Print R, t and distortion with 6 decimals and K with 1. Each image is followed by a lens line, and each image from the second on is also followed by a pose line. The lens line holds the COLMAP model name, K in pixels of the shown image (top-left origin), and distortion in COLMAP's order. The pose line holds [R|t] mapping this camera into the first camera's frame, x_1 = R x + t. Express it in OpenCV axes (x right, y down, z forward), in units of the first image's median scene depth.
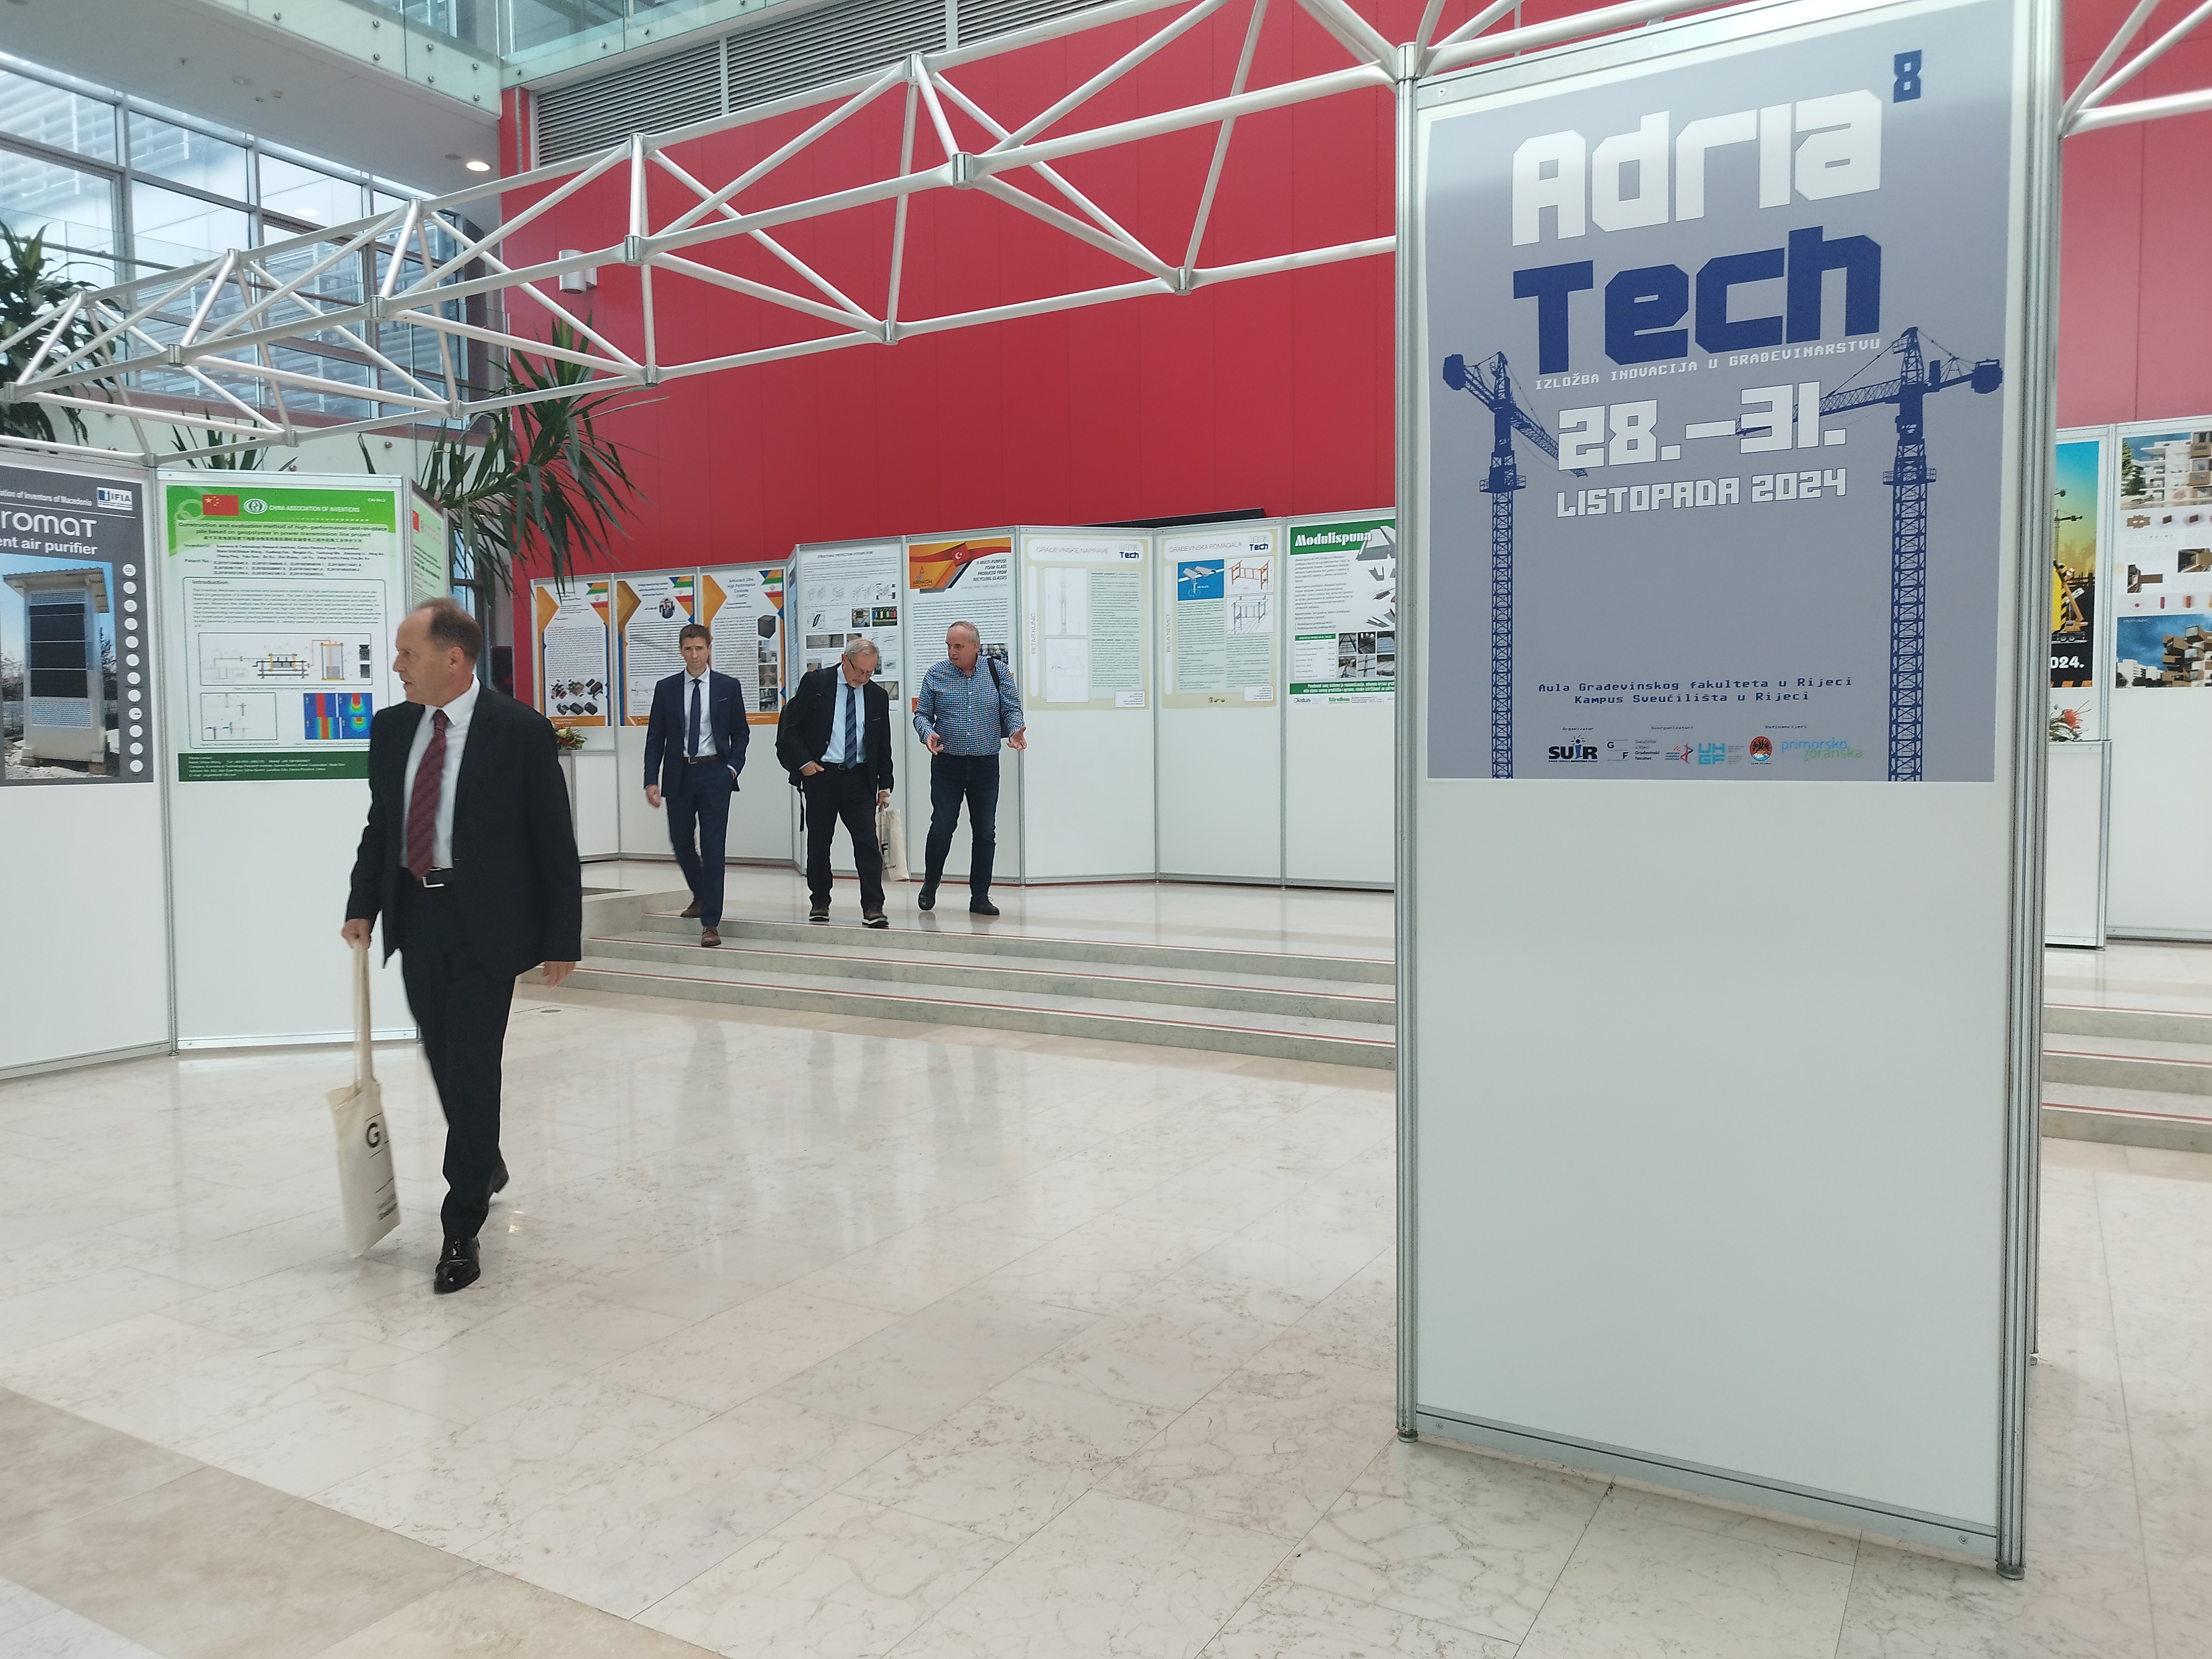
lens RADIAL K [[1602.8, 0, 1101.0], [0, 1602.8, 825.3], [0, 0, 1]] dist [0.012766, -0.003058]
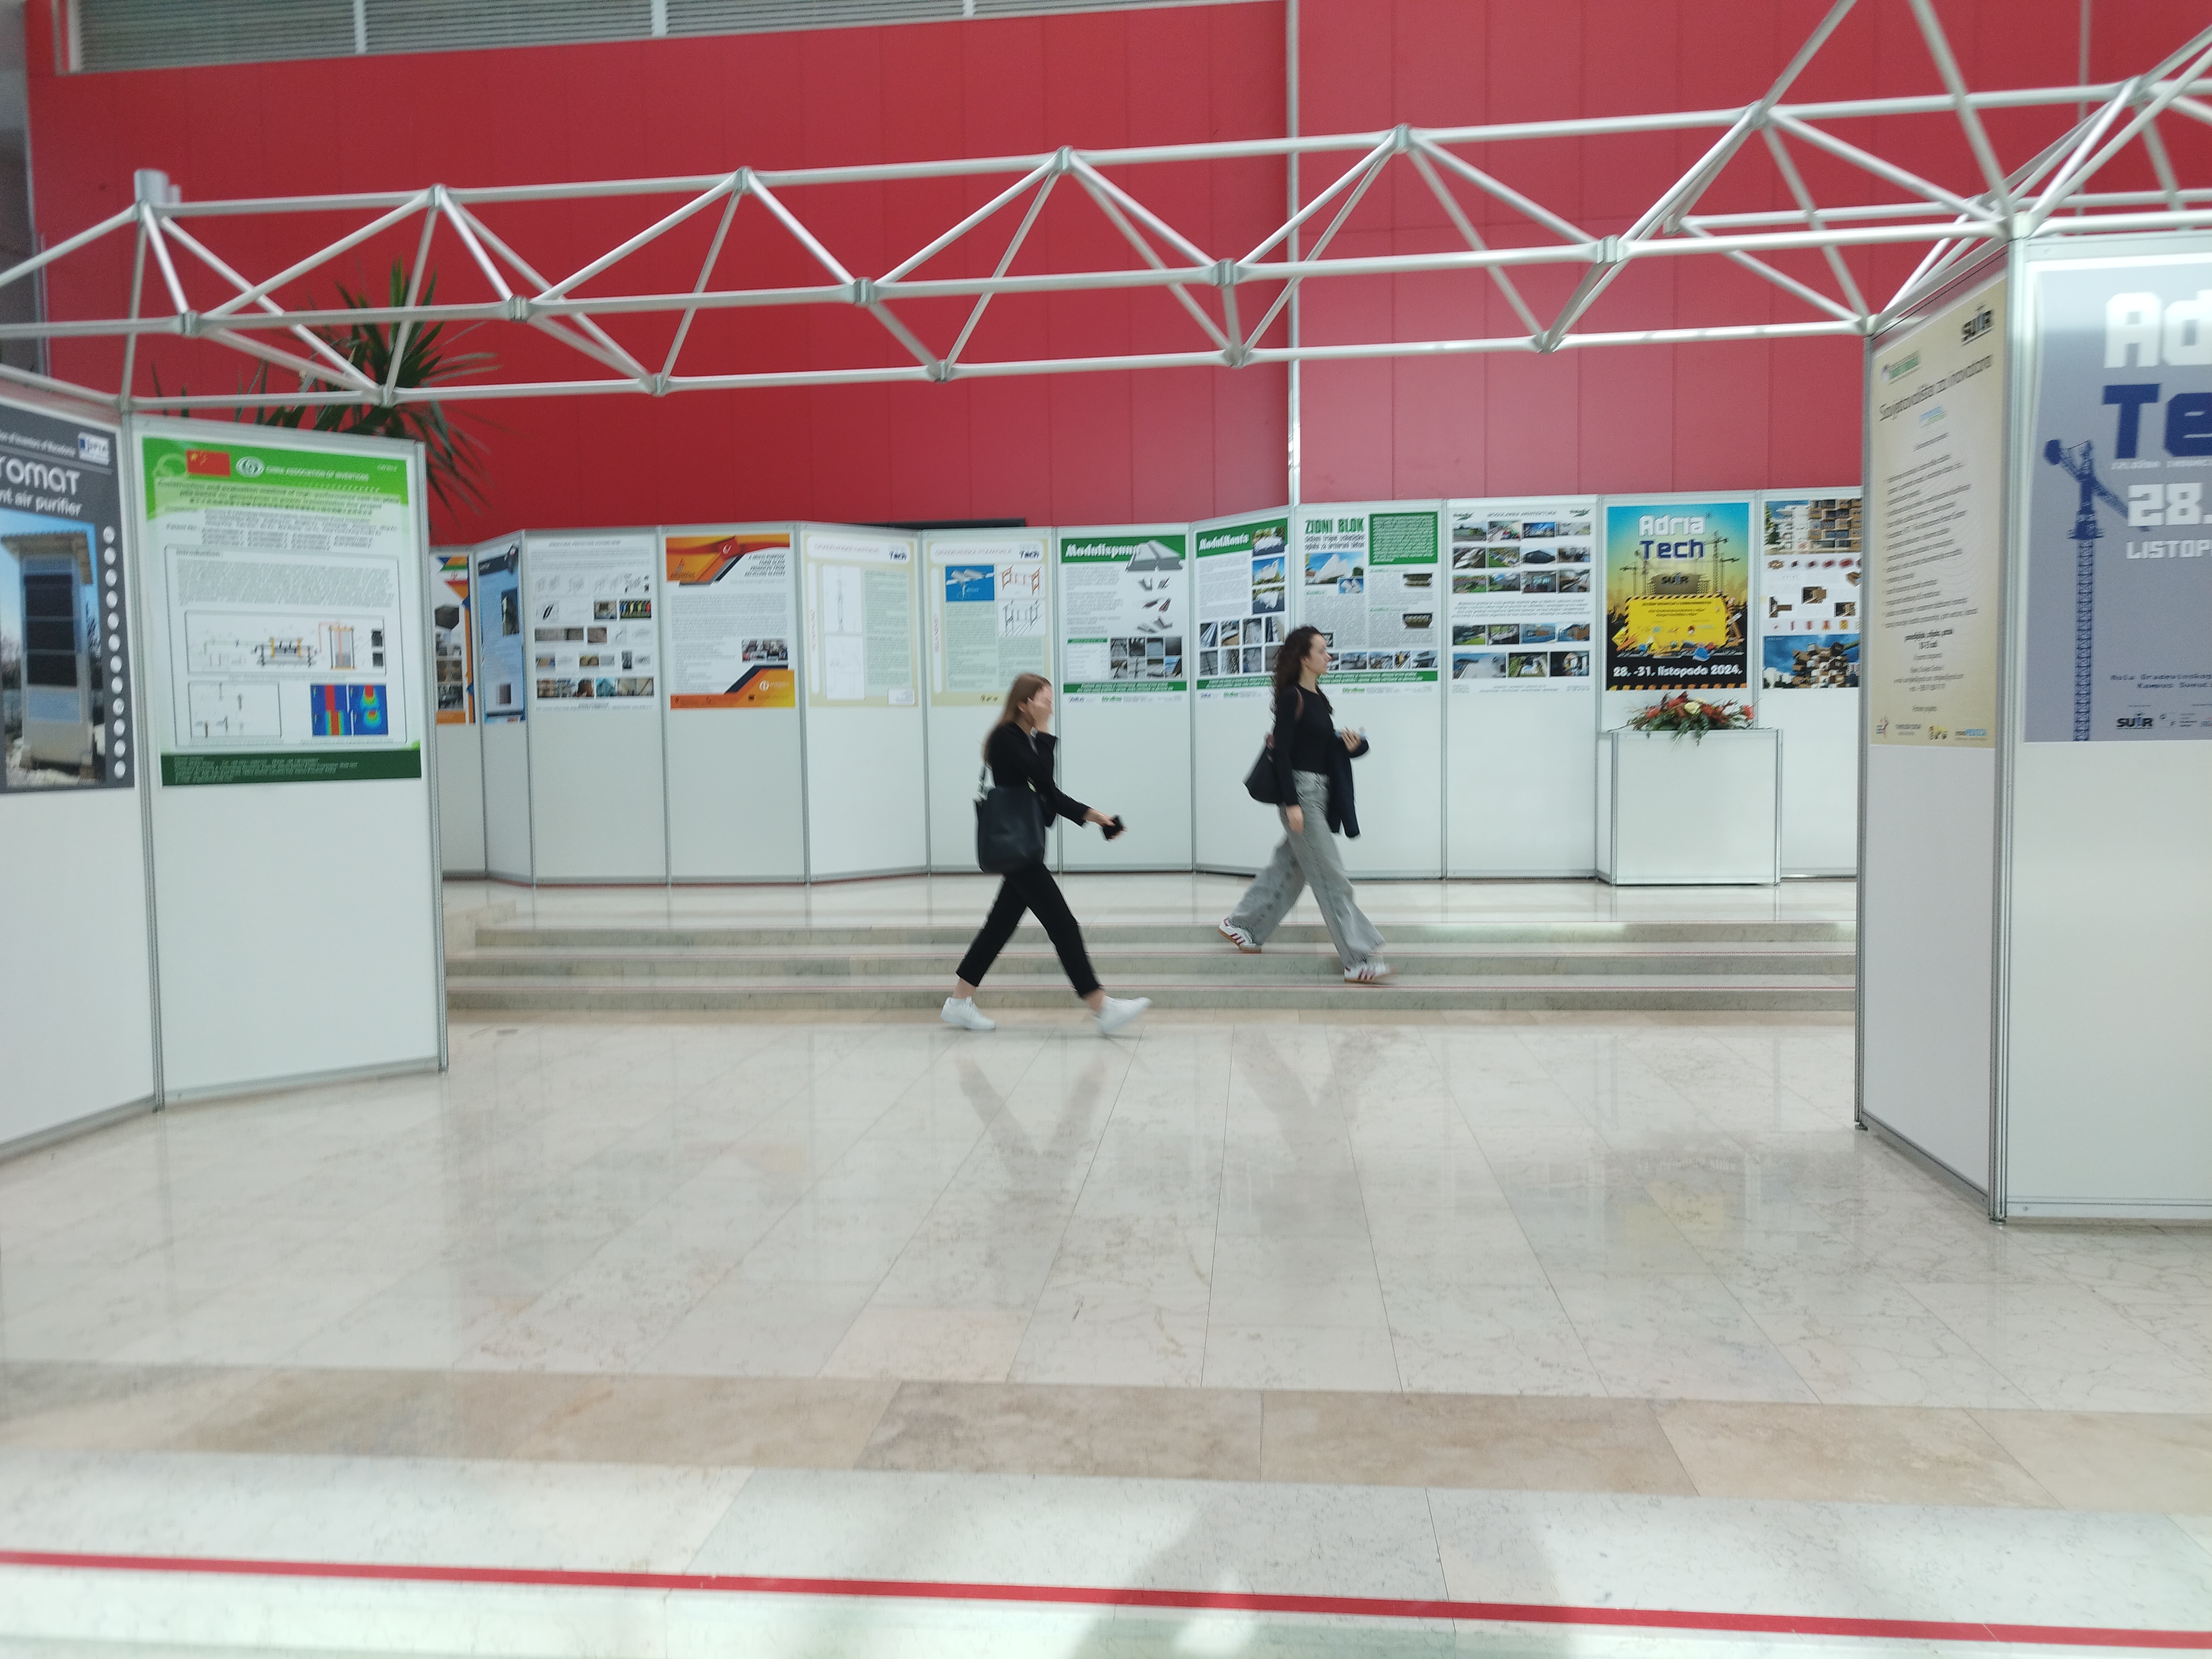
lens RADIAL K [[1588.6, 0, 1108.2], [0, 1588.6, 835.4], [0, 0, 1]] dist [0.010099, -0.000008]
pose [[0.910165, -0.033212, 0.412913, -0.464339], [0.031529, 0.999444, 0.010891, 0.004684], [-0.413045, 0.003106, 0.910706, 0.030329]]
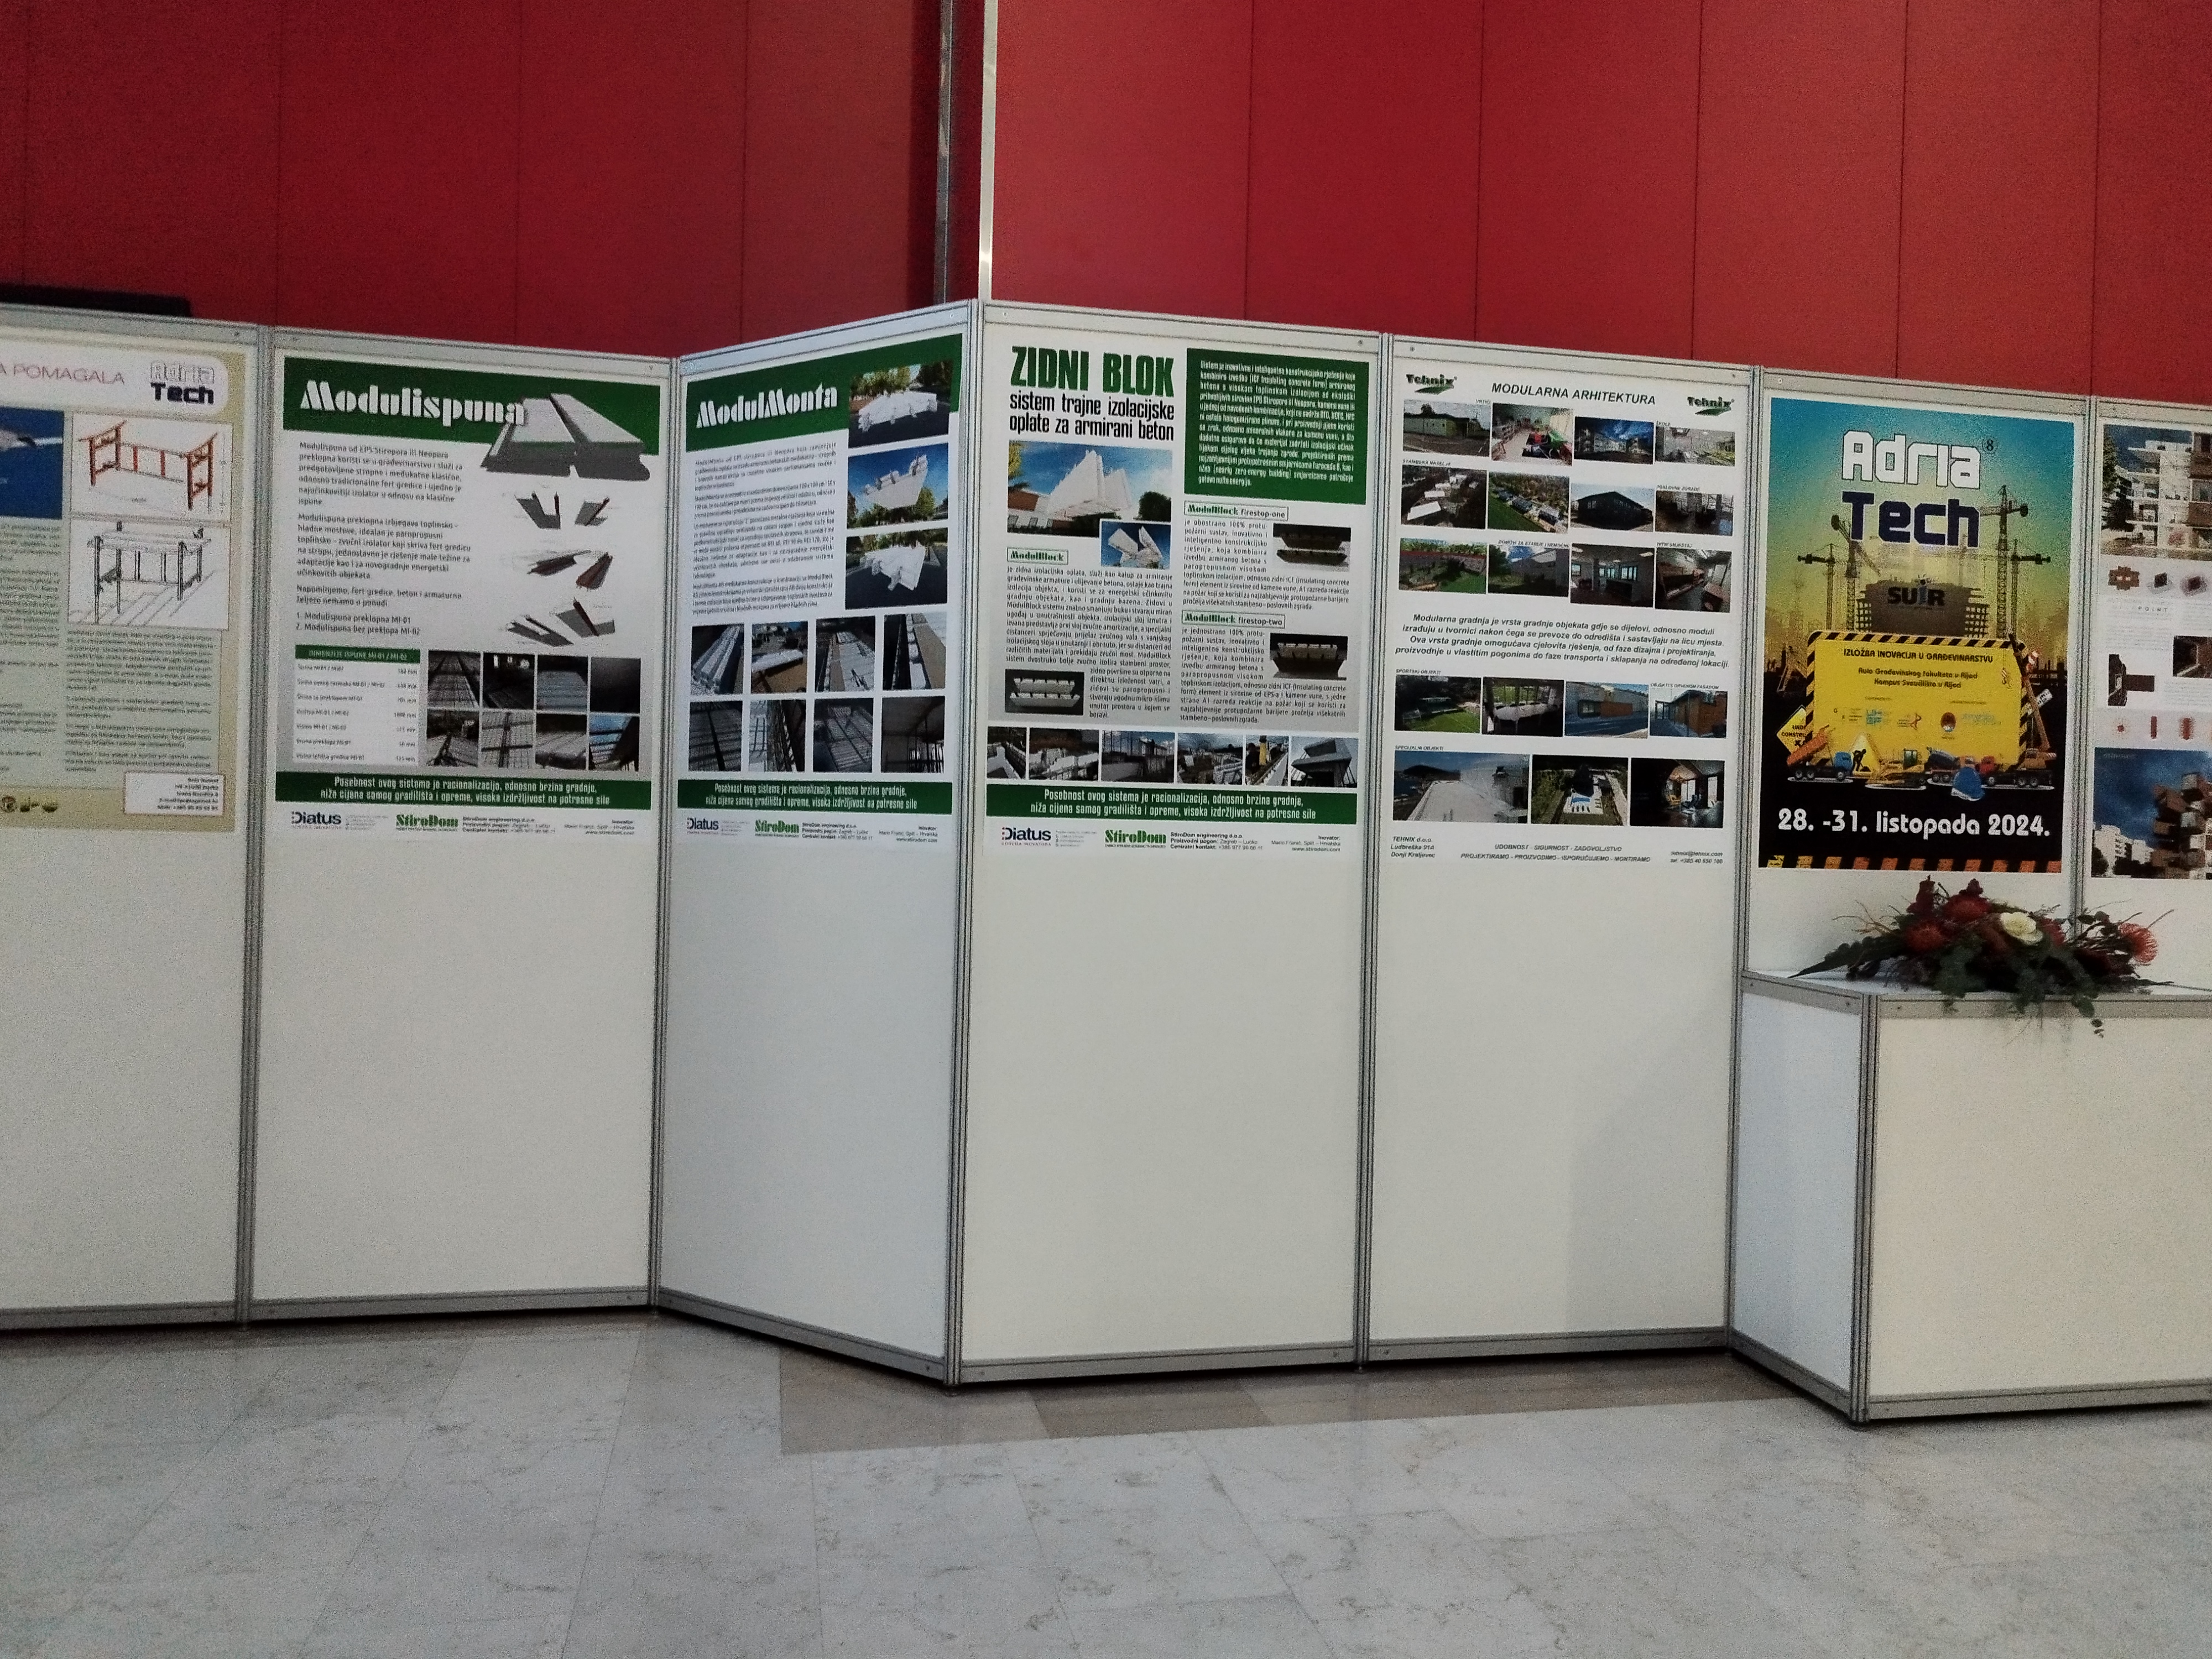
lens RADIAL K [[1588.8, 0, 1107.0], [0, 1588.8, 804.1], [0, 0, 1]] dist [0.011914, 0.003457]
pose [[0.741275, 0.028426, 0.670599, 0.020746], [0.005446, 0.998815, -0.048359, -0.097086], [-0.671179, 0.039499, 0.740242, 0.934576]]
